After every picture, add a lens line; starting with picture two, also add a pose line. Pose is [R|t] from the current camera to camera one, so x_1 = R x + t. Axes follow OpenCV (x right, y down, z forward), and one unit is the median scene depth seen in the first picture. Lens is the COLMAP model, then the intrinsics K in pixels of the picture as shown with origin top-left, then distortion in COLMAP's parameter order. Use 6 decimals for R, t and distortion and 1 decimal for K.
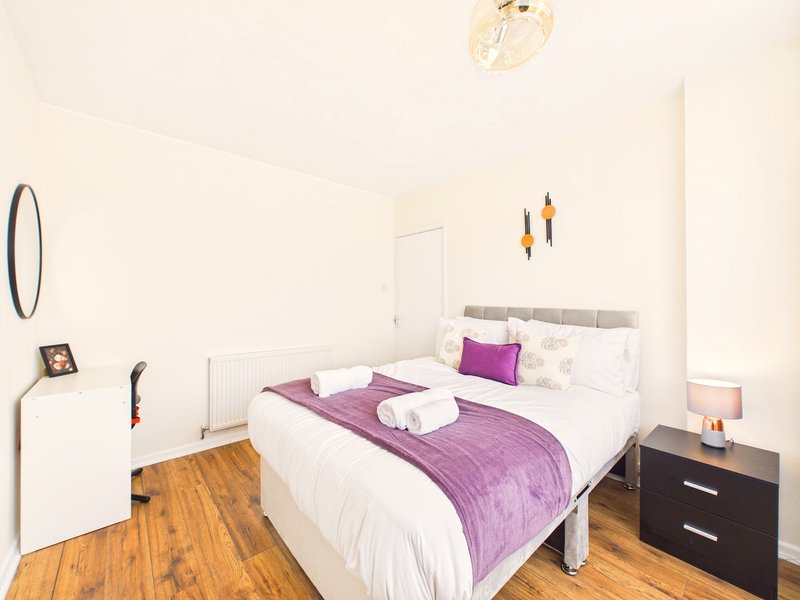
lens RADIAL K [[323.1, 0, 394.4], [0, 323.1, 299.8], [0, 0, 1]] dist [0.000921, -0.001096]
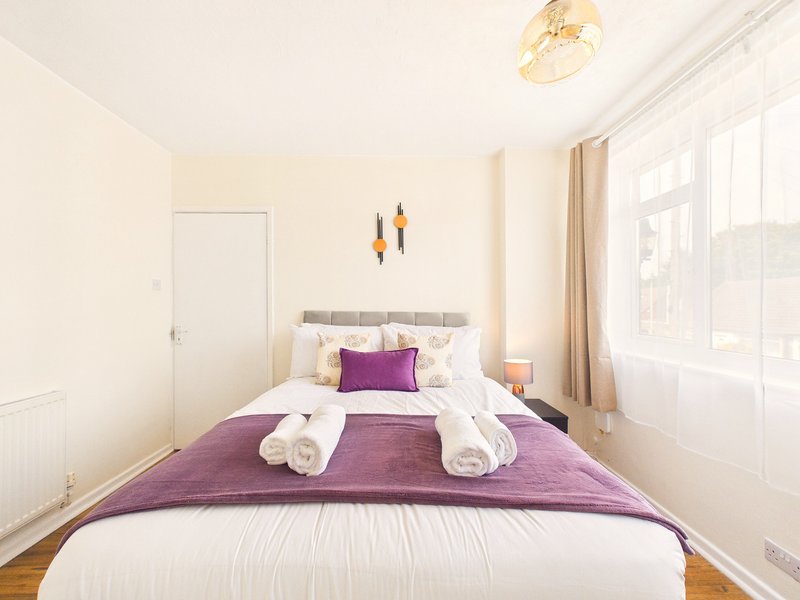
lens RADIAL K [[323.1, 0, 396.7], [0, 323.1, 303.2], [0, 0, 1]] dist [0.000921, -0.001096]
pose [[0.639118, -0.003866, 0.769099, -0.373422], [0.000039, 0.999988, 0.004994, -0.007437], [-0.769109, -0.003162, 0.639110, 0.348779]]
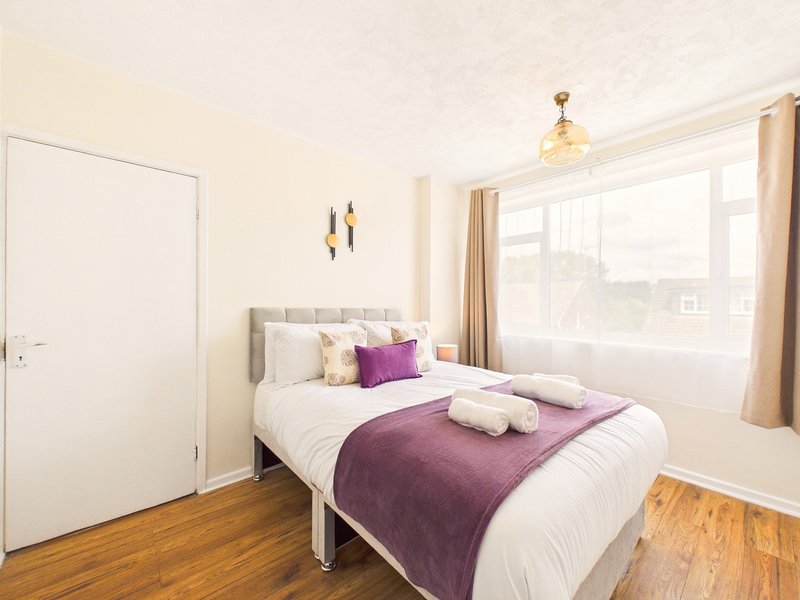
lens RADIAL K [[323.1, 0, 396.3], [0, 323.1, 301.8], [0, 0, 1]] dist [0.000921, -0.001096]
pose [[-0.005357, -0.007356, 0.999959, -0.651127], [-0.013831, 0.999878, 0.007281, -0.004977], [-0.999890, -0.013792, -0.005458, 0.903112]]
